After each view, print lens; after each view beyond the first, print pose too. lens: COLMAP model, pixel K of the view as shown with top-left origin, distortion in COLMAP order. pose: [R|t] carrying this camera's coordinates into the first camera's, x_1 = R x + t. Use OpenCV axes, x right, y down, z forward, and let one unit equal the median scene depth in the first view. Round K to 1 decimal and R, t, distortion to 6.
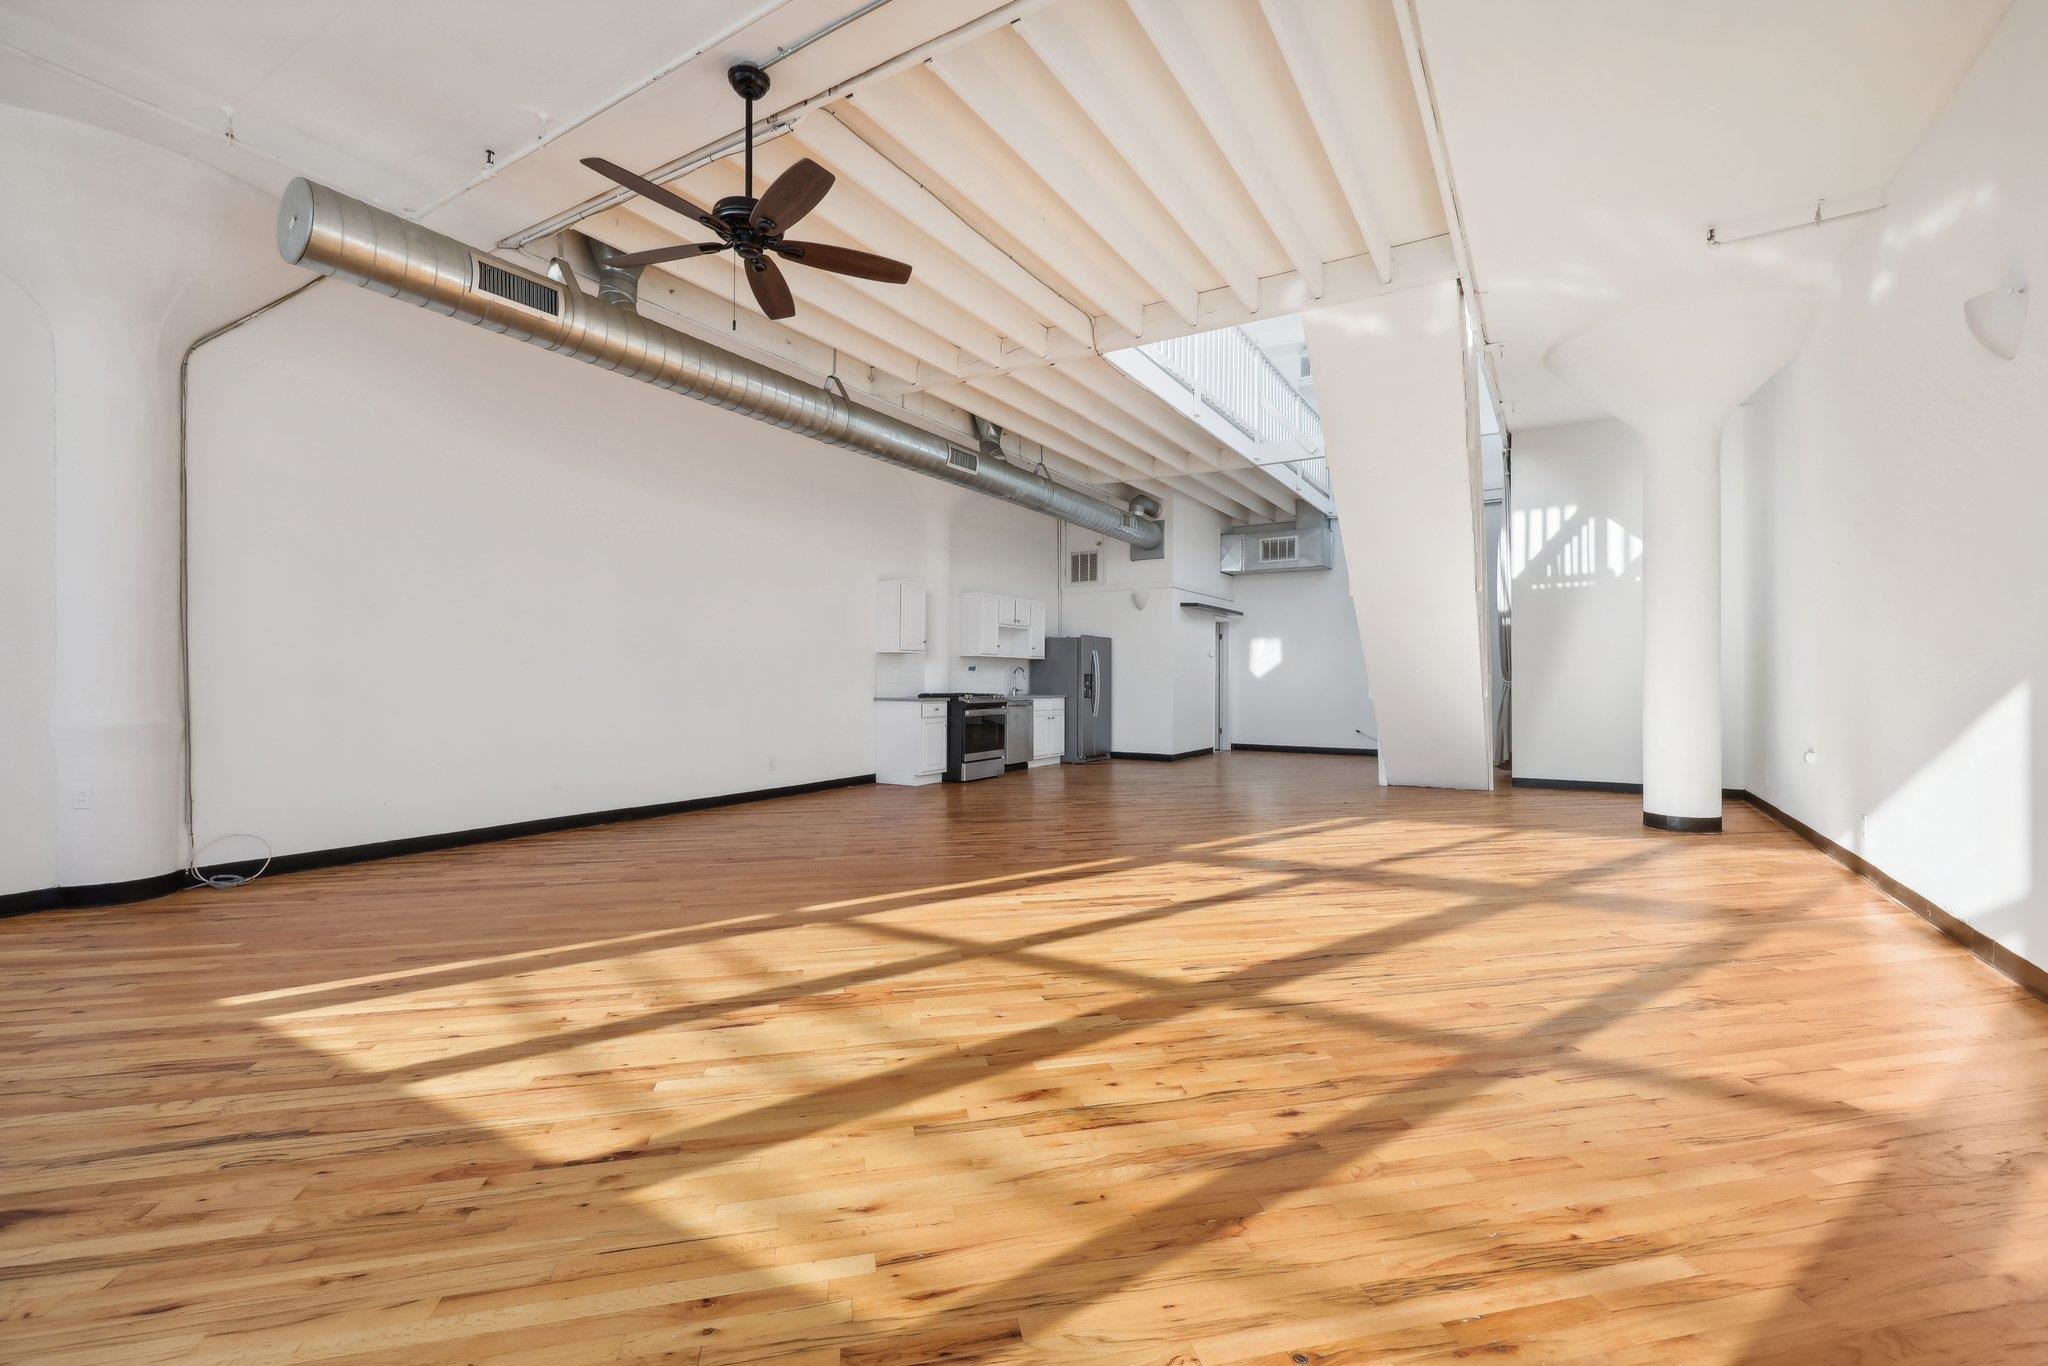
lens RADIAL K [[833.8, 0, 1023.7], [0, 833.8, 692.4], [0, 0, 1]] dist [0.001592, -0.000127]
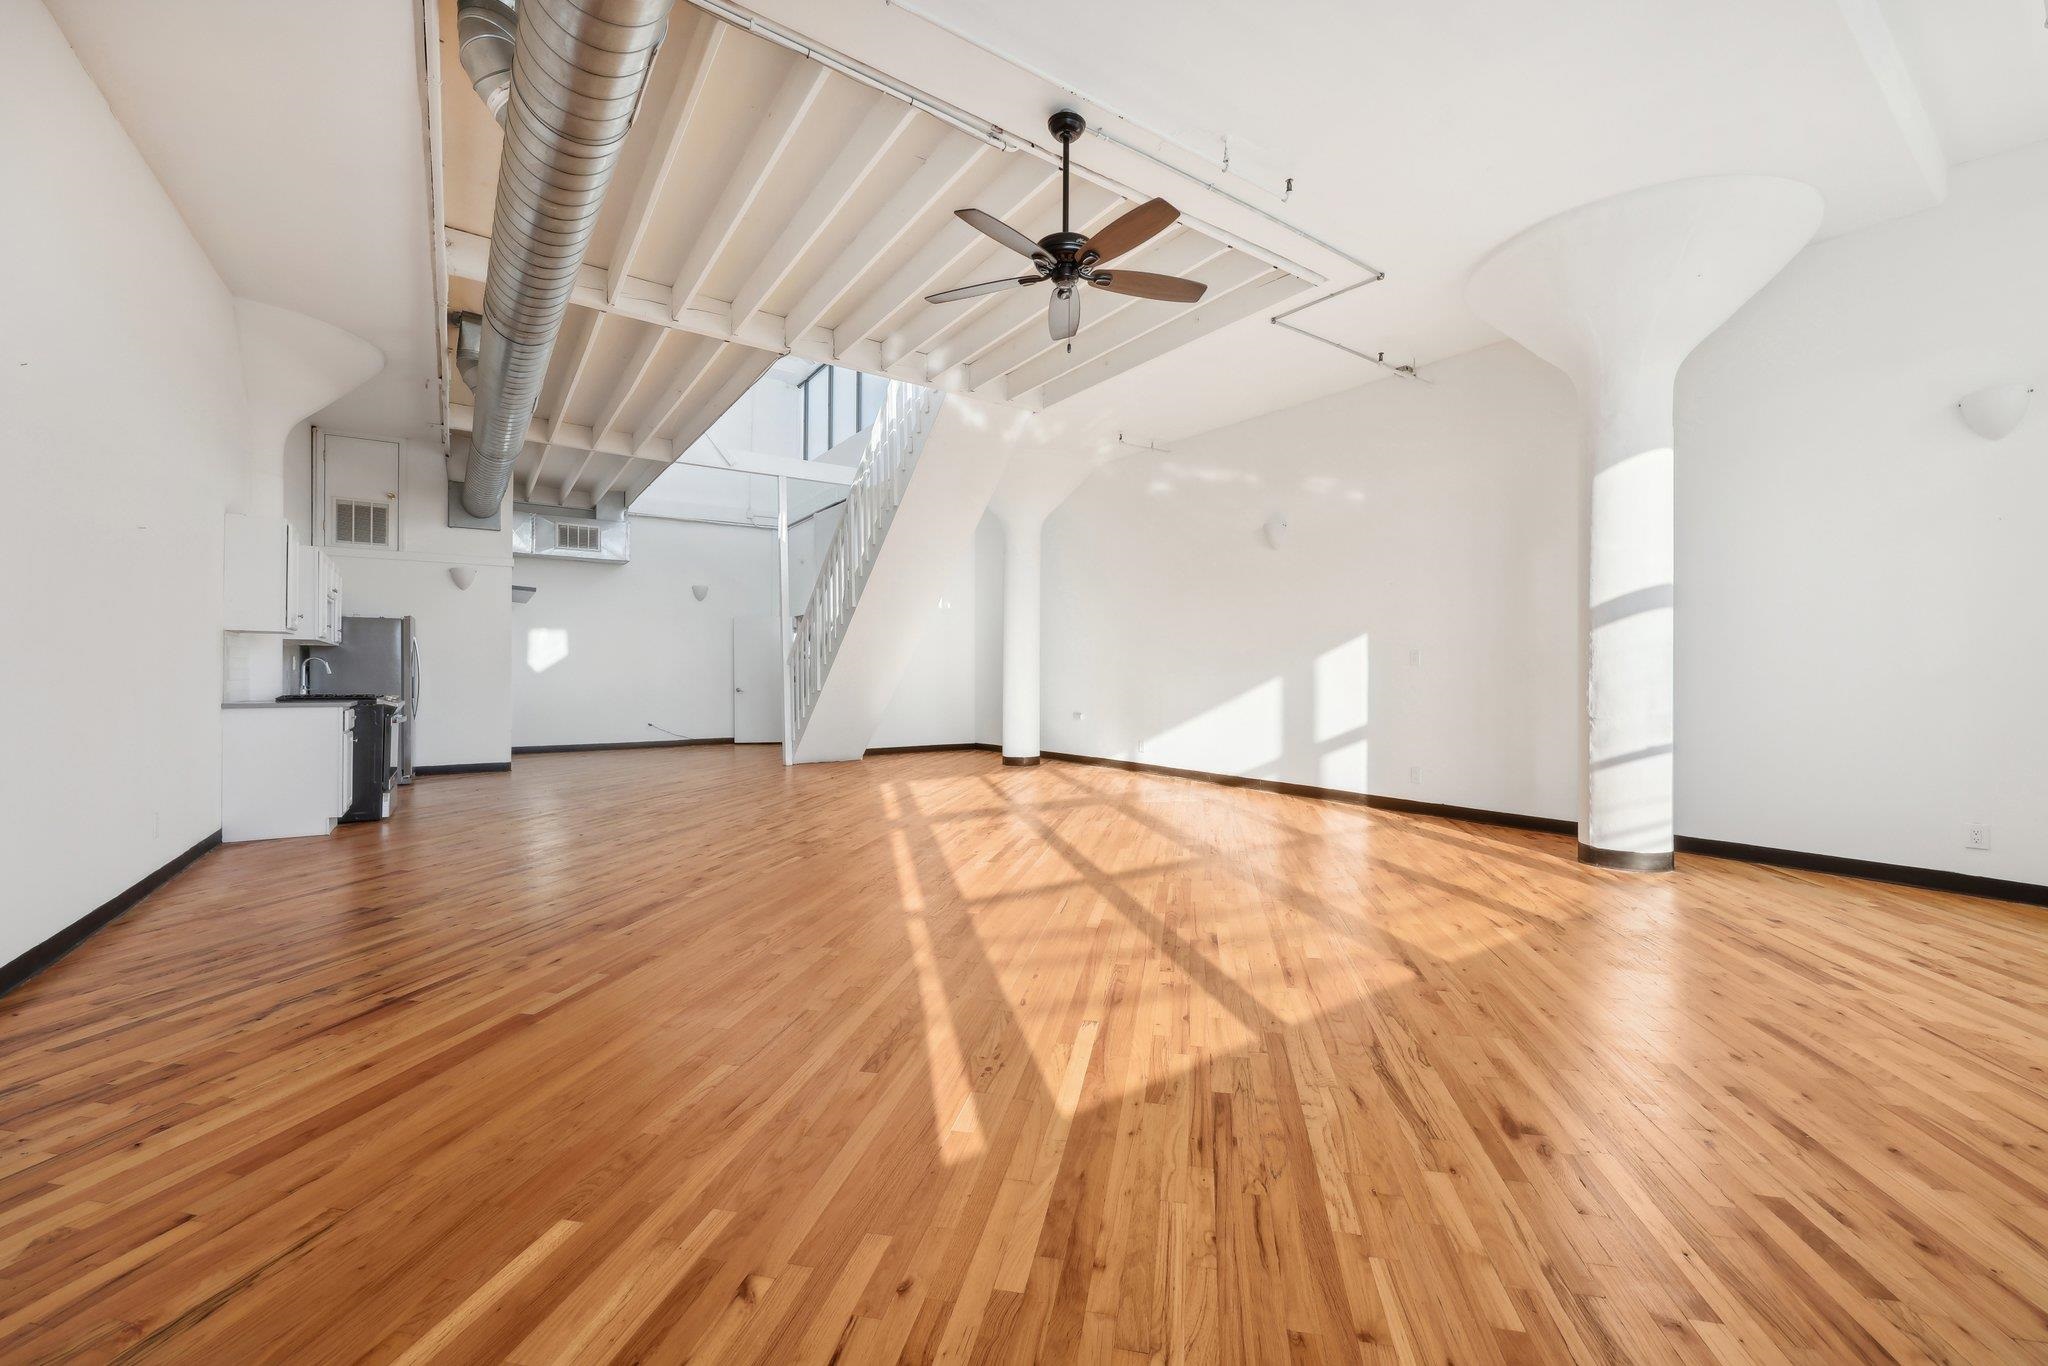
lens RADIAL K [[833.8, 0, 1025.1], [0, 833.8, 671.7], [0, 0, 1]] dist [0.001592, -0.000127]
pose [[0.411608, 0.002838, 0.911356, -1.361497], [0.015034, 0.999838, -0.009904, -0.006029], [-0.911237, 0.017778, 0.411499, 0.599670]]
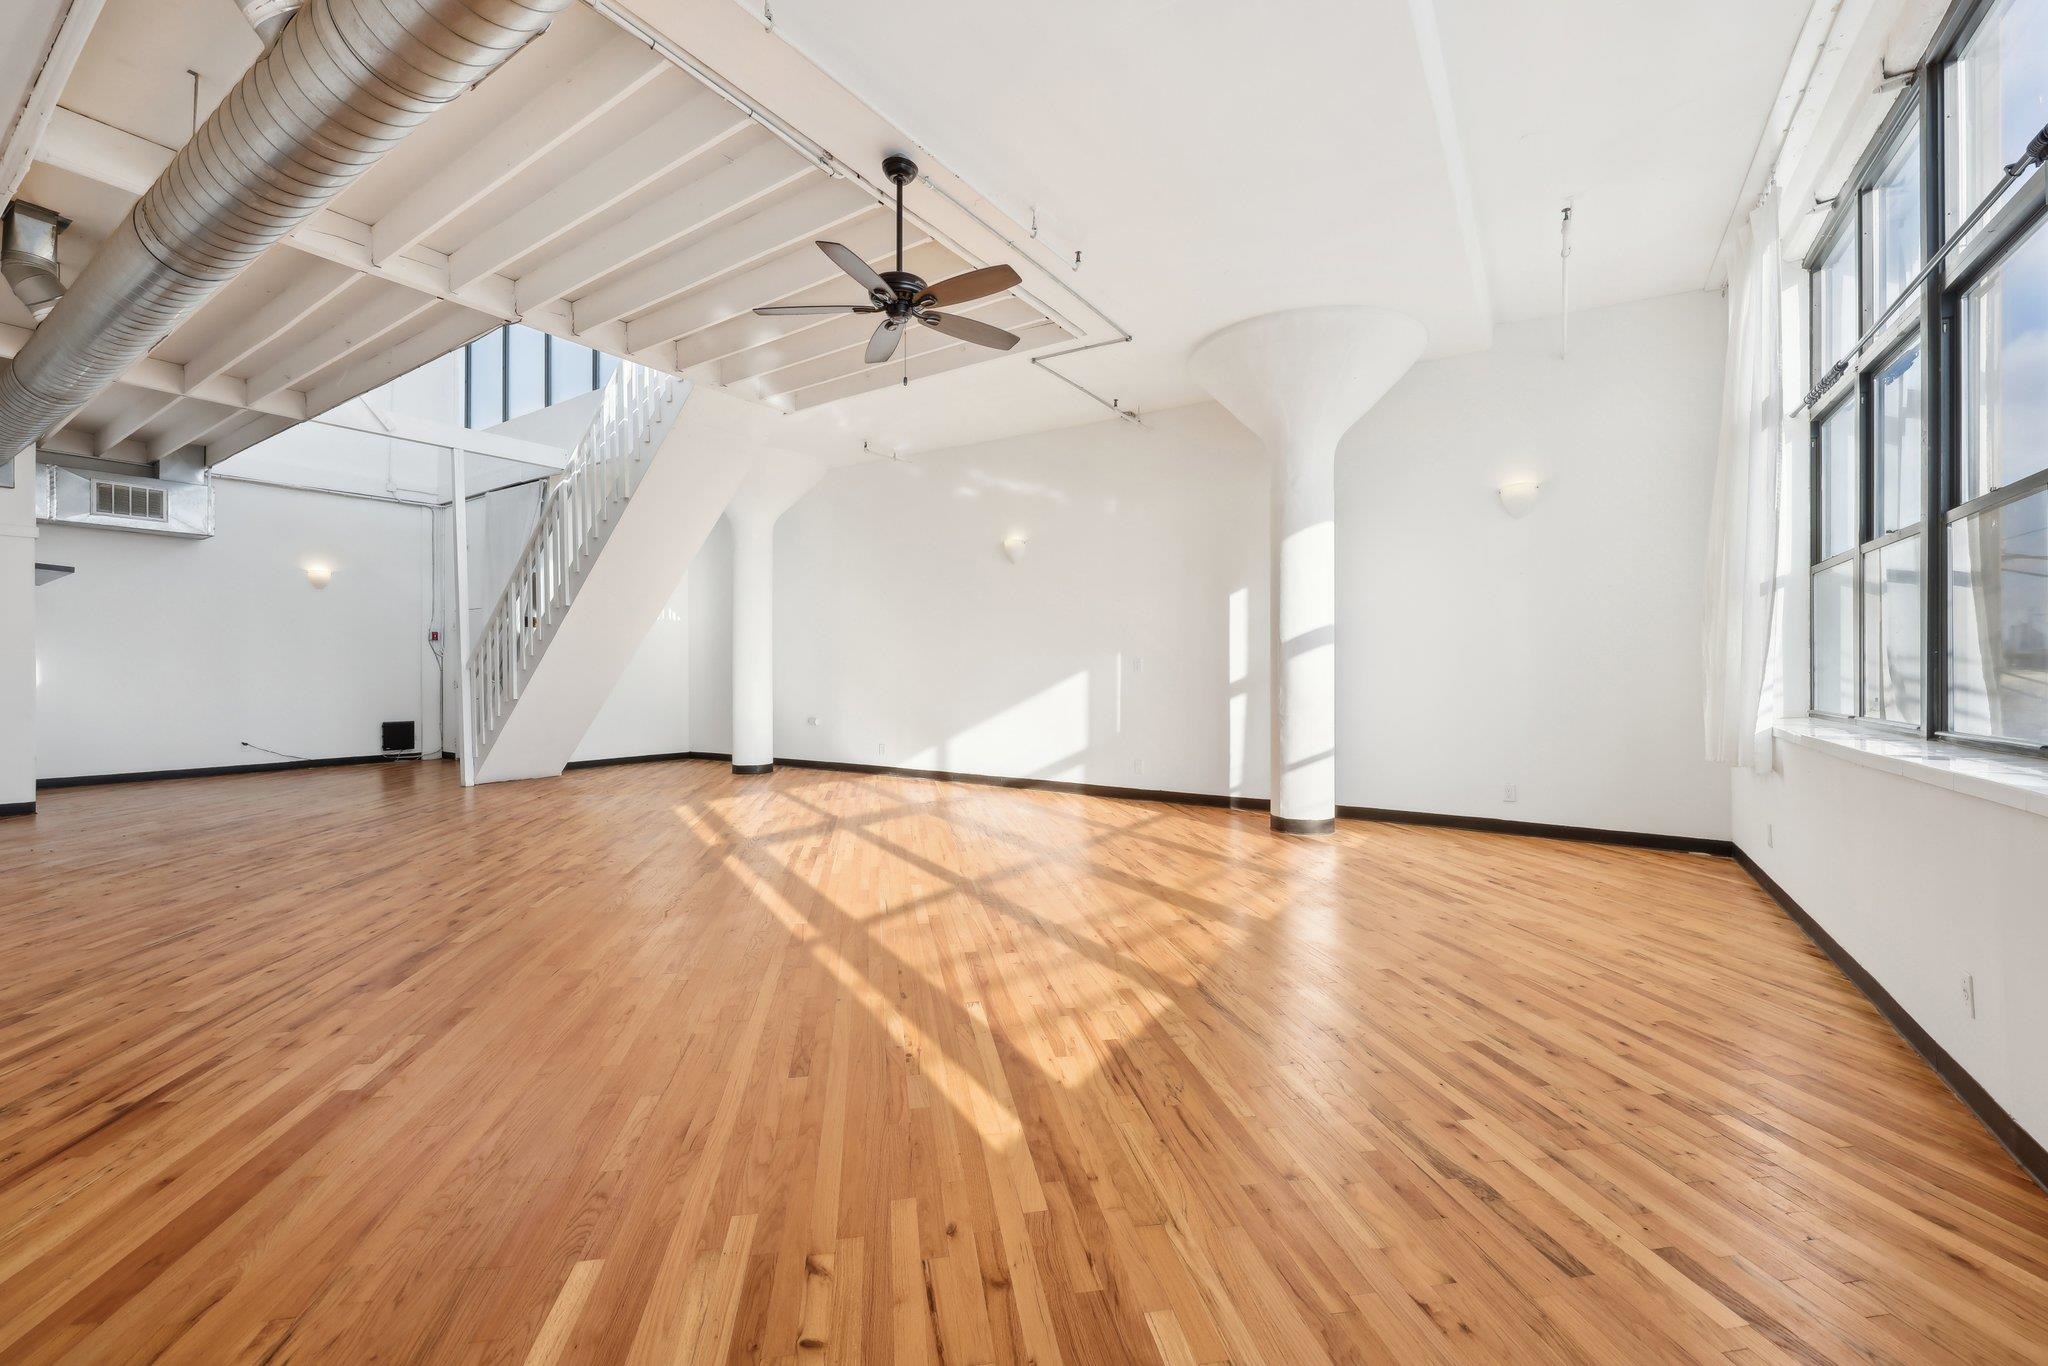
lens RADIAL K [[833.8, 0, 1036.7], [0, 833.8, 677.0], [0, 0, 1]] dist [0.001592, -0.000127]
pose [[0.048077, -0.004316, 0.998834, -1.497207], [0.019392, 0.999806, 0.003387, -0.029247], [-0.998655, 0.019207, 0.048151, 0.761567]]
